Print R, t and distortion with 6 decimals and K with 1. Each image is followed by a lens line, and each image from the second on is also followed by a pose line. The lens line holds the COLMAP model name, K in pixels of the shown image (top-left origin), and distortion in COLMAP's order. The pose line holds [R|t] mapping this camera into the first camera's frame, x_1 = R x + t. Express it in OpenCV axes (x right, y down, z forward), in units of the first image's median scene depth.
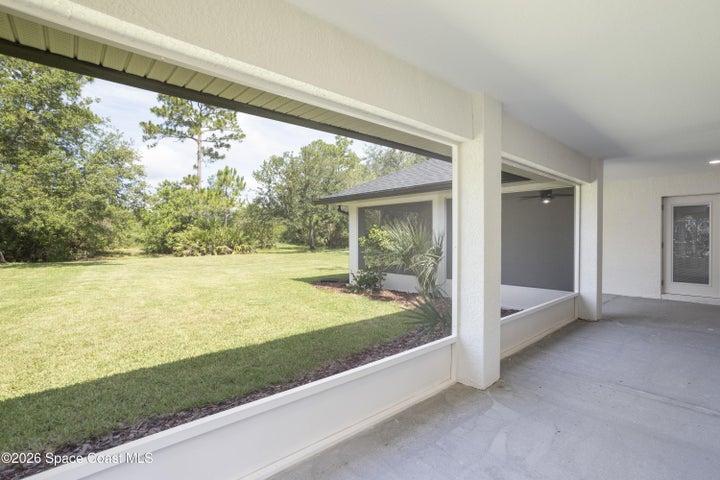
lens RADIAL K [[343.3, 0, 358.2], [0, 343.3, 237.8], [0, 0, 1]] dist [-0.002324, 0.000315]
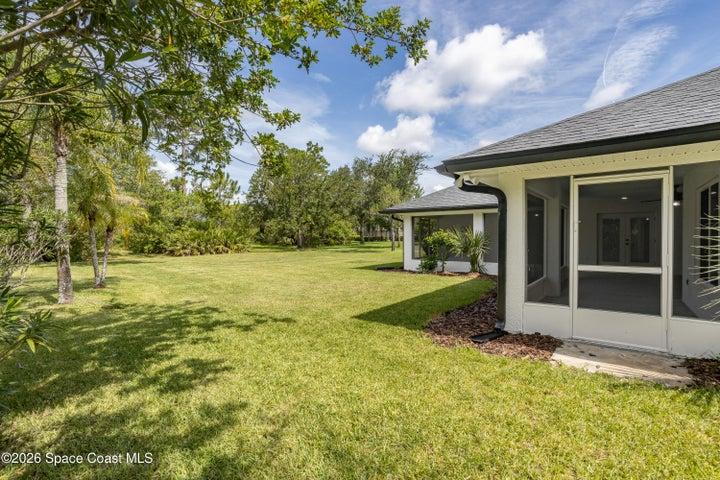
lens RADIAL K [[343.3, 0, 363.6], [0, 343.3, 240.7], [0, 0, 1]] dist [-0.002324, 0.000315]
pose [[0.979303, -0.003238, 0.202373, -0.176571], [0.001494, 0.999960, 0.008769, -0.000100], [-0.202393, -0.008285, 0.979269, -0.138155]]
